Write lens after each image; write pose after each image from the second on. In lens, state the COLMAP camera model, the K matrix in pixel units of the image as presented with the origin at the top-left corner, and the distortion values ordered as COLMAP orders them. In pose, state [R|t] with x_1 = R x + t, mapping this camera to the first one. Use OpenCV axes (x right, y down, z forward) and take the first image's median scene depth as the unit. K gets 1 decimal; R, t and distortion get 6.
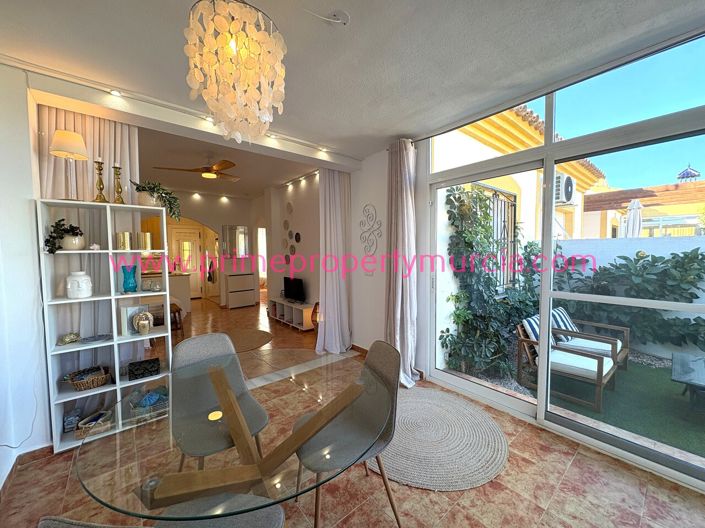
lens RADIAL K [[280.7, 0, 351.4], [0, 280.7, 262.7], [0, 0, 1]] dist [-0.000611, -0.000454]
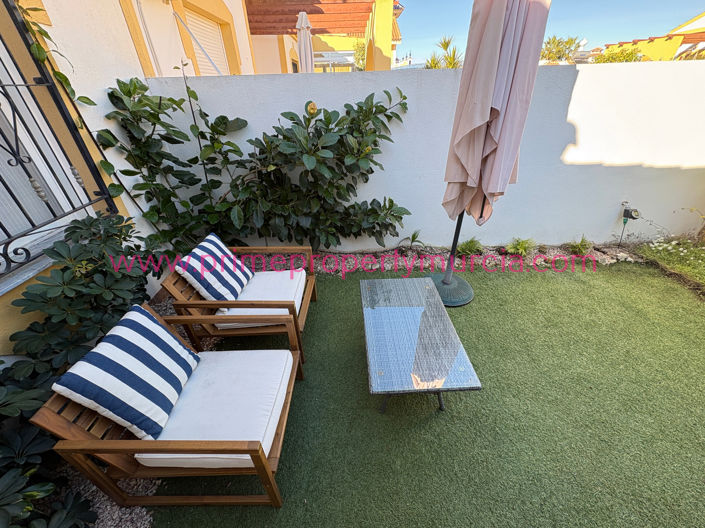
lens RADIAL K [[280.7, 0, 351.7], [0, 280.7, 264.5], [0, 0, 1]] dist [-0.000611, -0.000454]
pose [[0.627328, -0.421900, 0.654569, 0.555230], [0.054287, 0.862179, 0.503686, -0.037763], [-0.776861, -0.280442, 0.563772, 0.503848]]
